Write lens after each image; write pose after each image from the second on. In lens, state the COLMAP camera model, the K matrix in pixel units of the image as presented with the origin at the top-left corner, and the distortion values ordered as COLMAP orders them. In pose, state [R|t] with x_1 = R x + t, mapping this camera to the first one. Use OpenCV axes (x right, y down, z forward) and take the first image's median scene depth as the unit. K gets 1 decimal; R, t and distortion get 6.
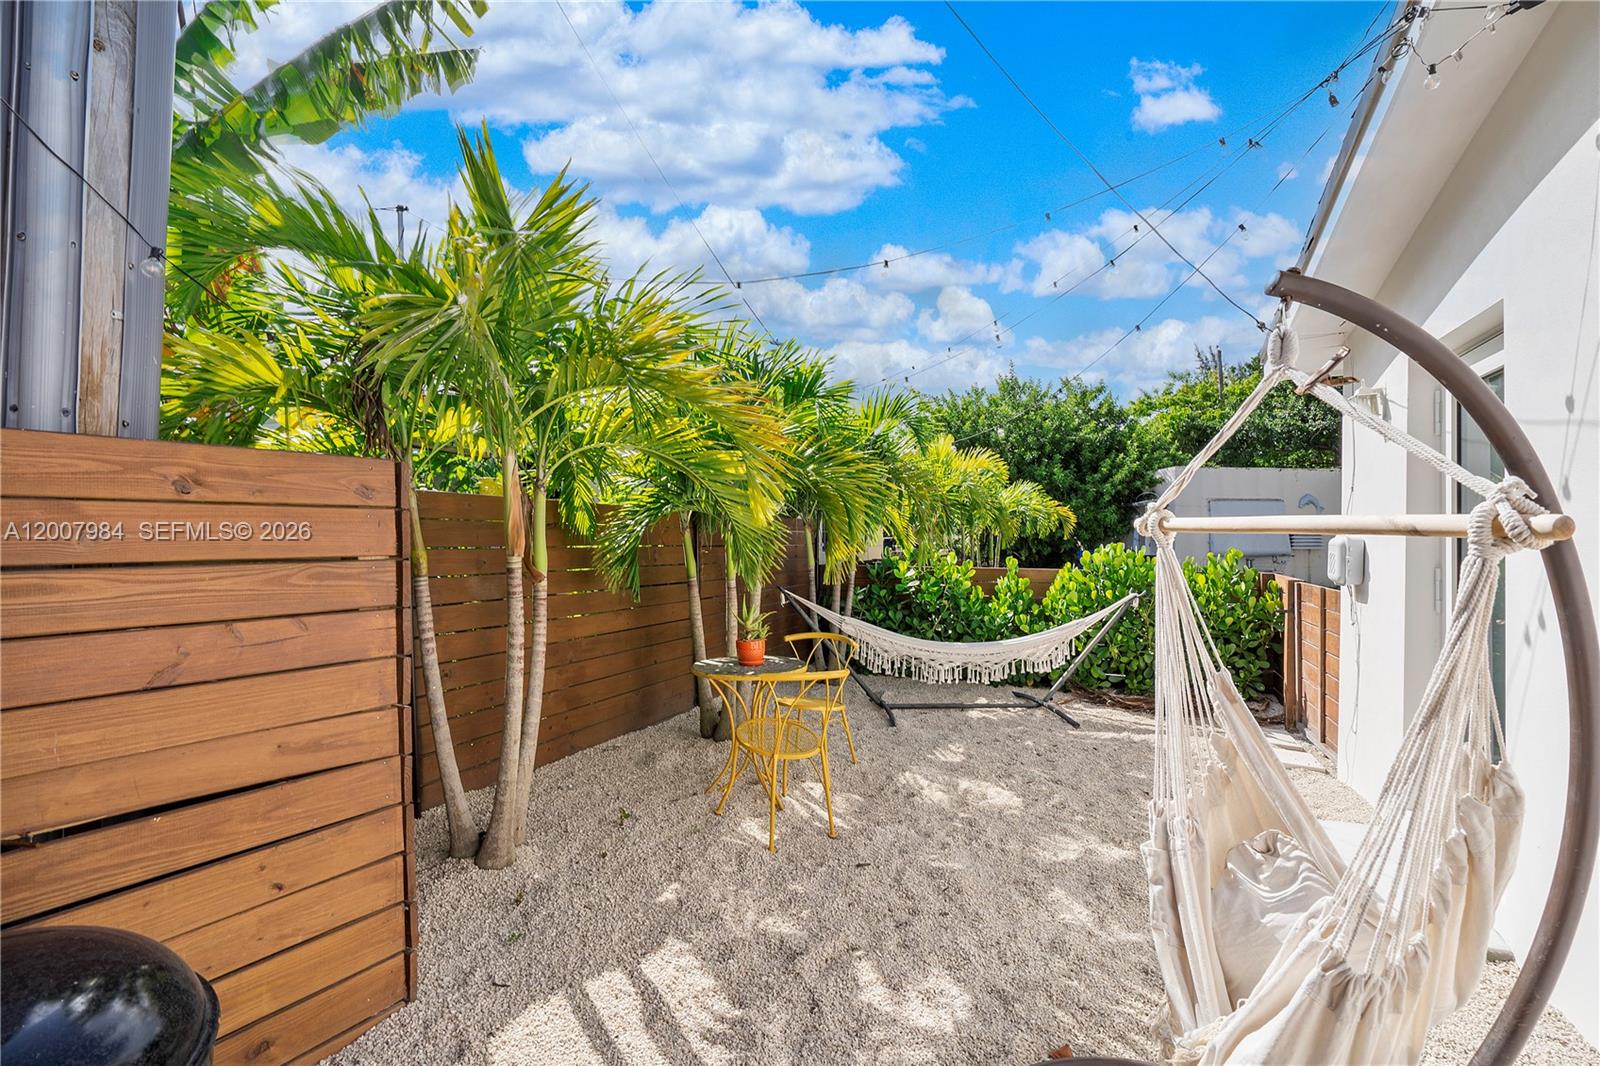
lens RADIAL K [[728.1, 0, 800.0], [0, 728.1, 533.0], [0, 0, 1]] dist [0.000977, 0.000844]
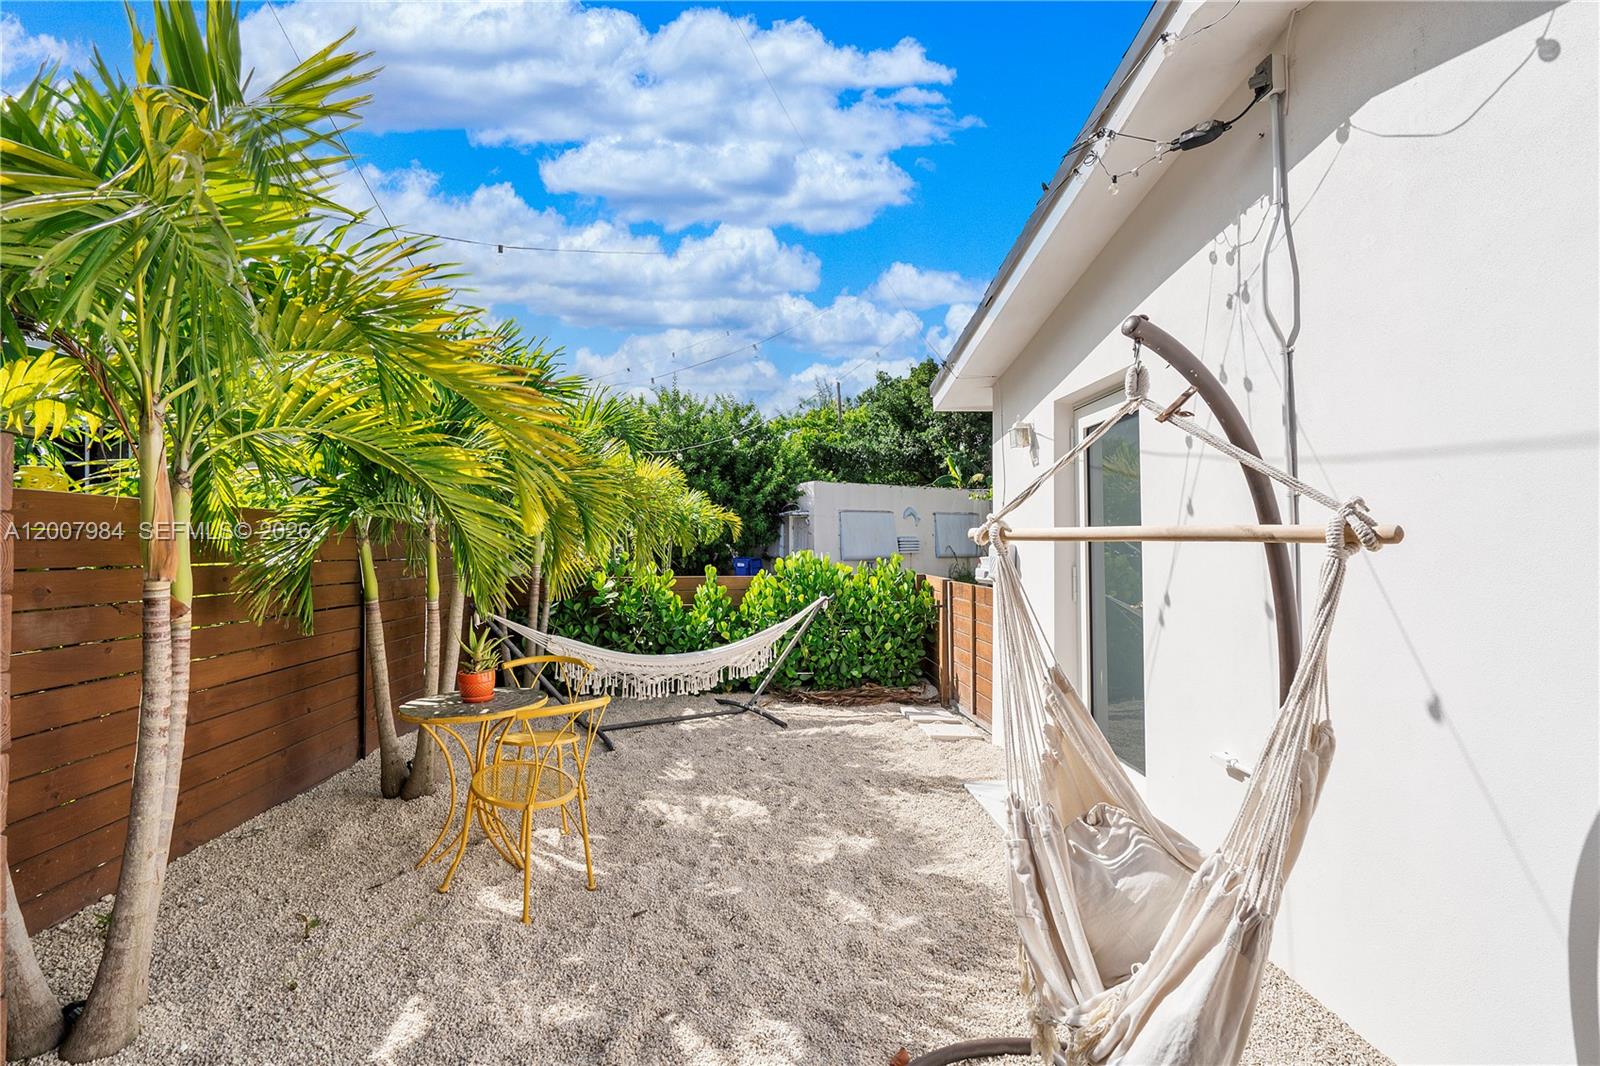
lens RADIAL K [[728.1, 0, 800.0], [0, 728.1, 533.0], [0, 0, 1]] dist [0.000977, 0.000844]
pose [[0.887189, -0.000550, 0.461405, -0.085143], [0.005874, 0.999932, -0.010103, -0.001097], [-0.461368, 0.011673, 0.887132, 0.060935]]
